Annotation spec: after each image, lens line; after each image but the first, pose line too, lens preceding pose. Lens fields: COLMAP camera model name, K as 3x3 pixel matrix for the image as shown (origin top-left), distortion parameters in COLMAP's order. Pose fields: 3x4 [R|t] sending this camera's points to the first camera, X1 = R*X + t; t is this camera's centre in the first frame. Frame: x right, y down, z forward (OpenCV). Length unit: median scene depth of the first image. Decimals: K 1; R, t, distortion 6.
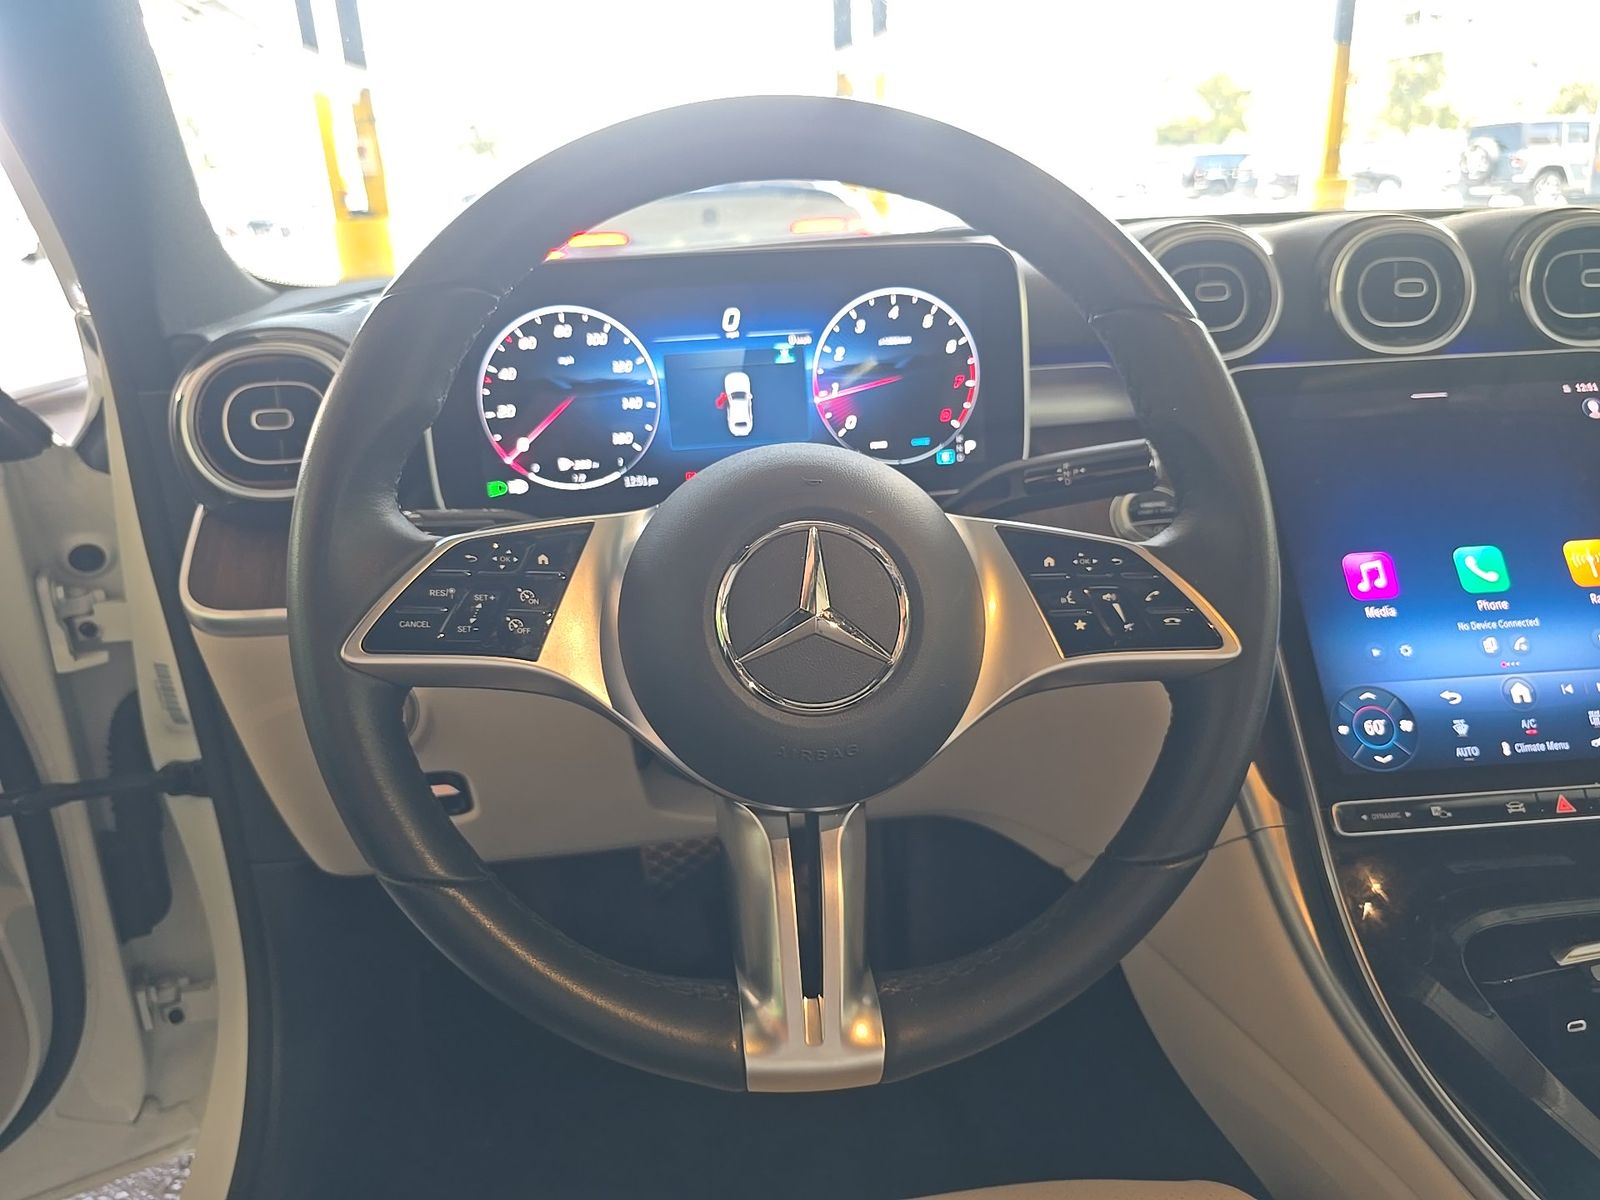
lens RADIAL K [[1076.0, 0, 788.8], [0, 1076.0, 611.4], [0, 0, 1]] dist [0.011468, -0.014343]
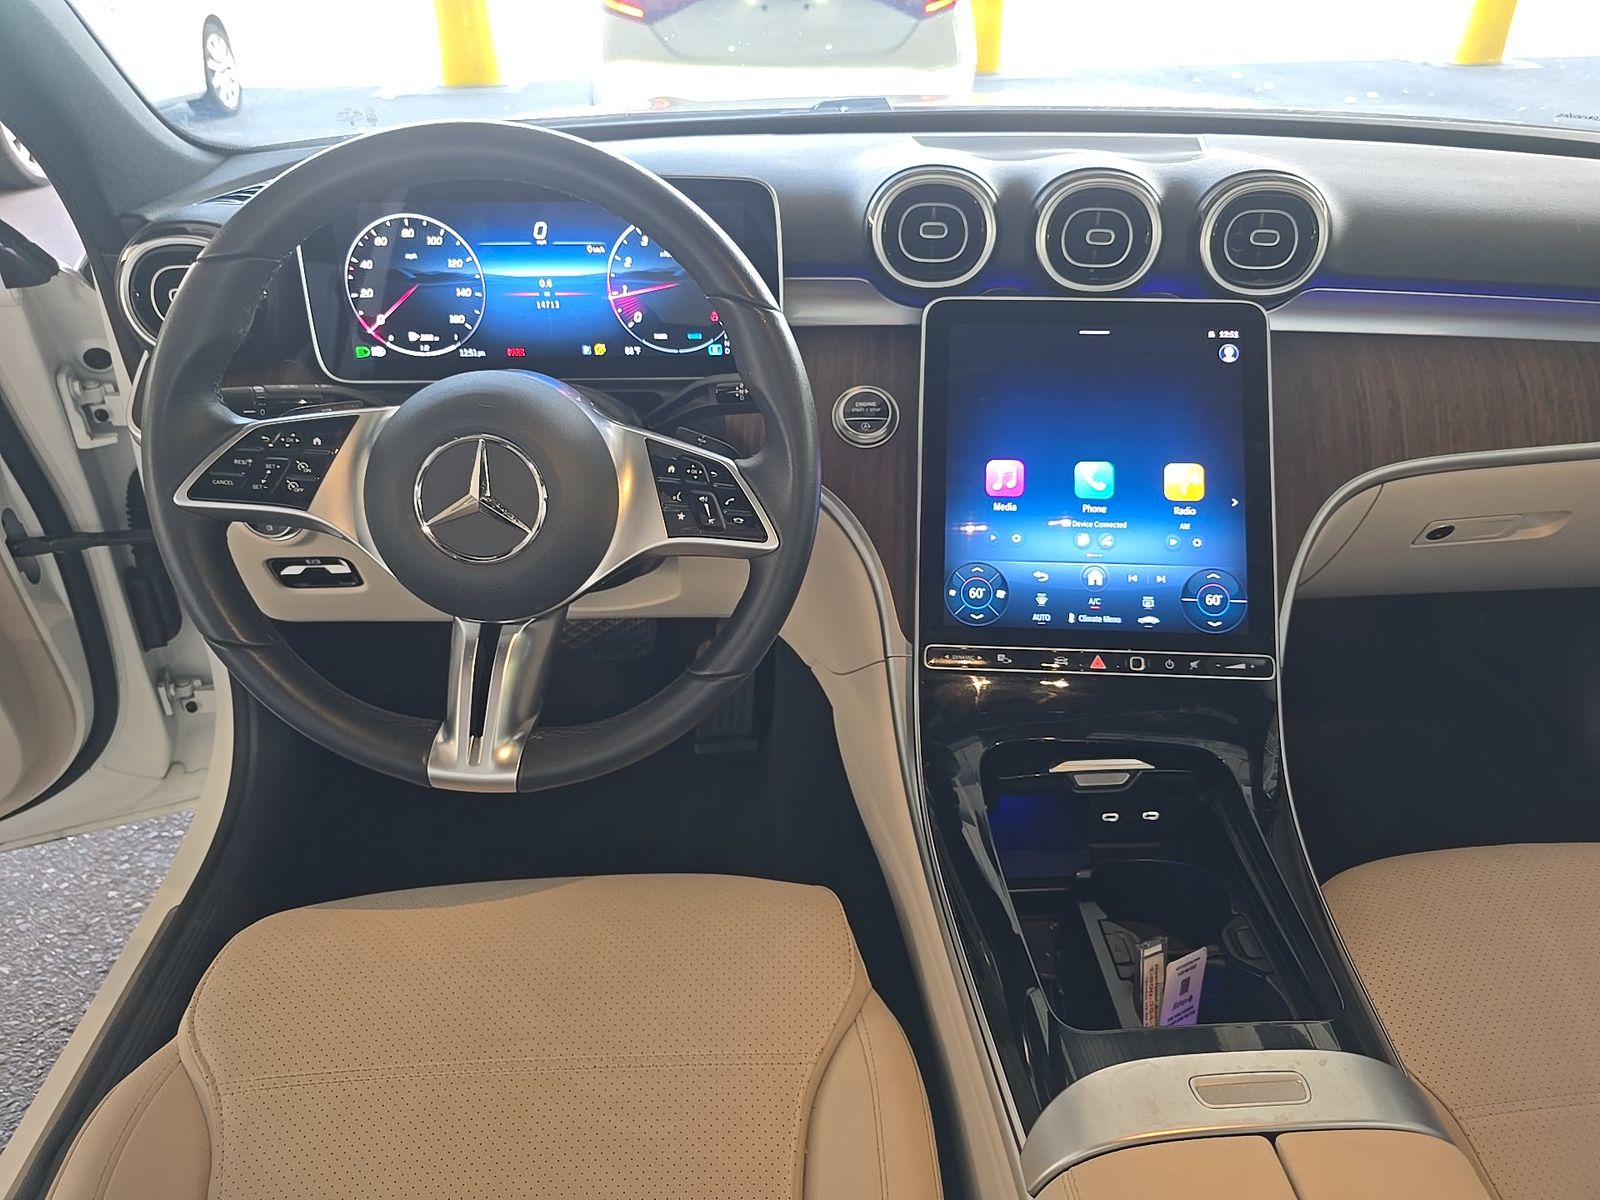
lens RADIAL K [[1076.0, 0, 817.4], [0, 1076.0, 596.3], [0, 0, 1]] dist [0.011468, -0.014343]
pose [[0.993484, 0.094566, -0.063622, 0.393941], [-0.079492, 0.974933, 0.207813, -0.139835], [0.081680, -0.201401, 0.976097, -0.304442]]
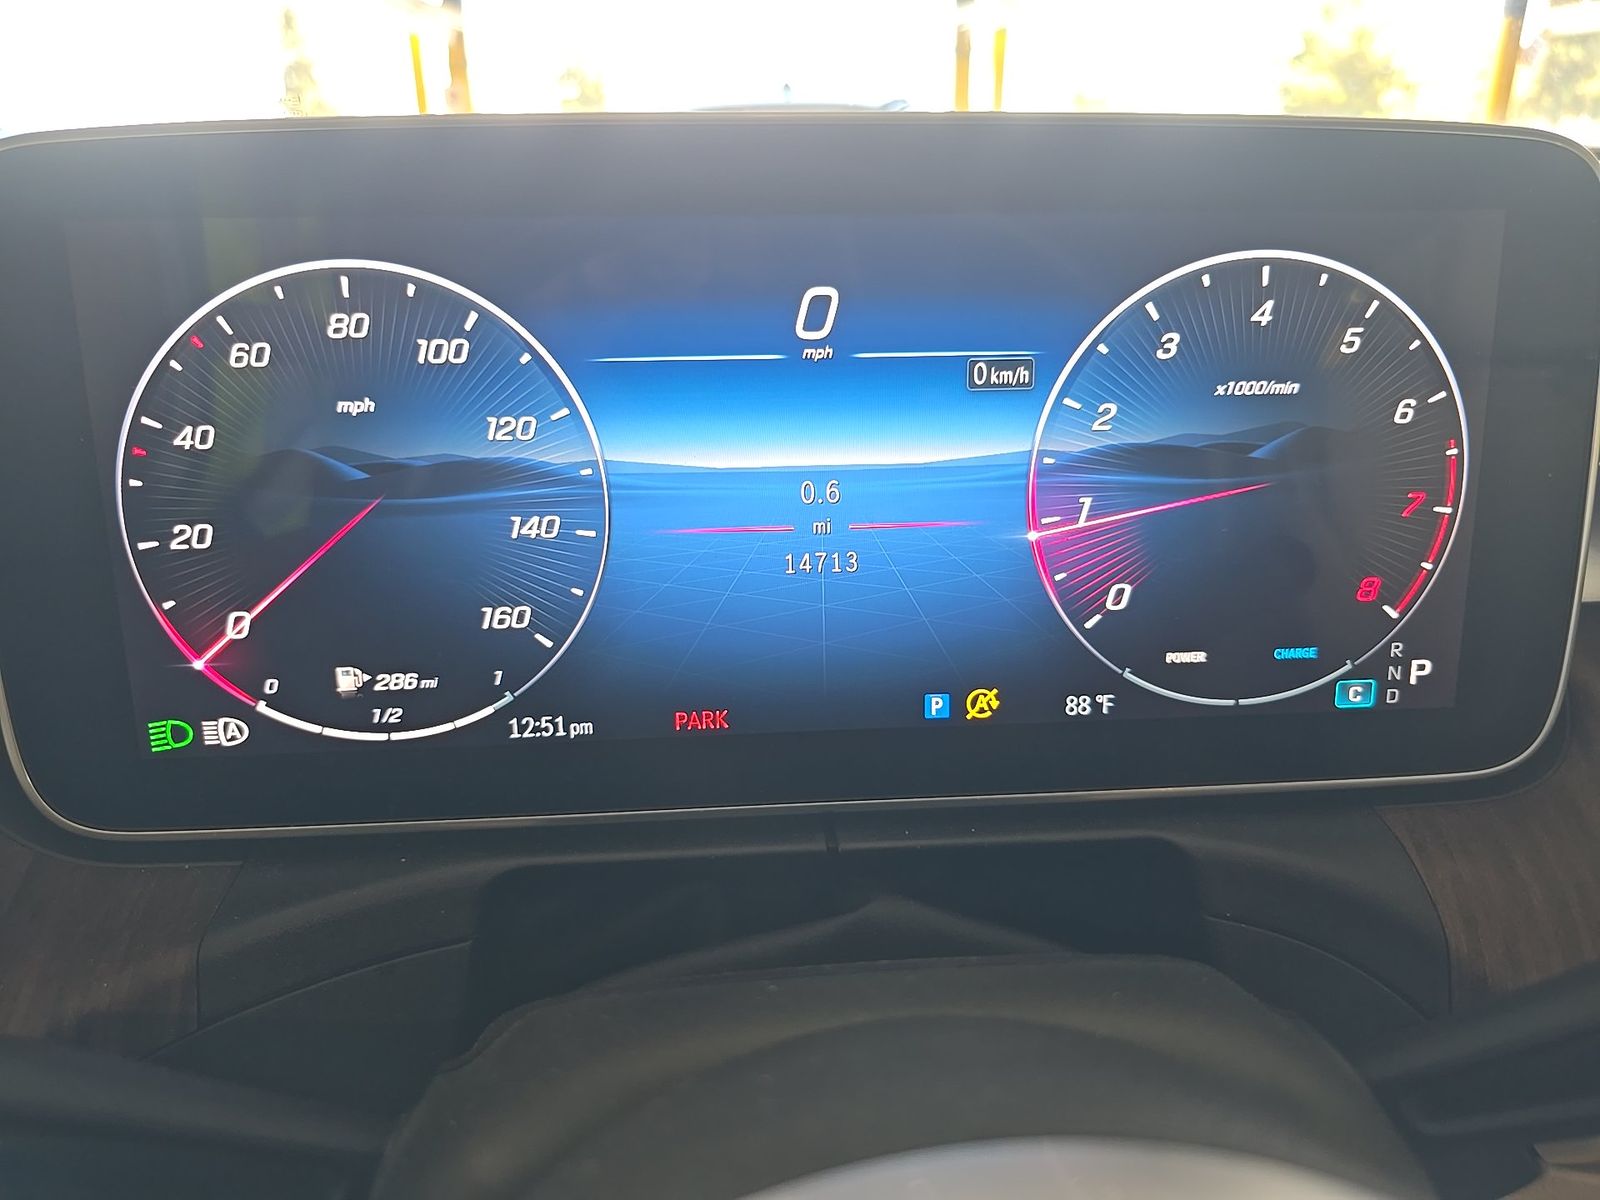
lens RADIAL K [[1076.0, 0, 790.8], [0, 1076.0, 590.7], [0, 0, 1]] dist [0.011468, -0.014343]
pose [[0.995528, 0.062470, -0.070867, -0.030490], [-0.061881, 0.998029, 0.010471, -0.180605], [0.071381, -0.006039, 0.997431, 0.636430]]
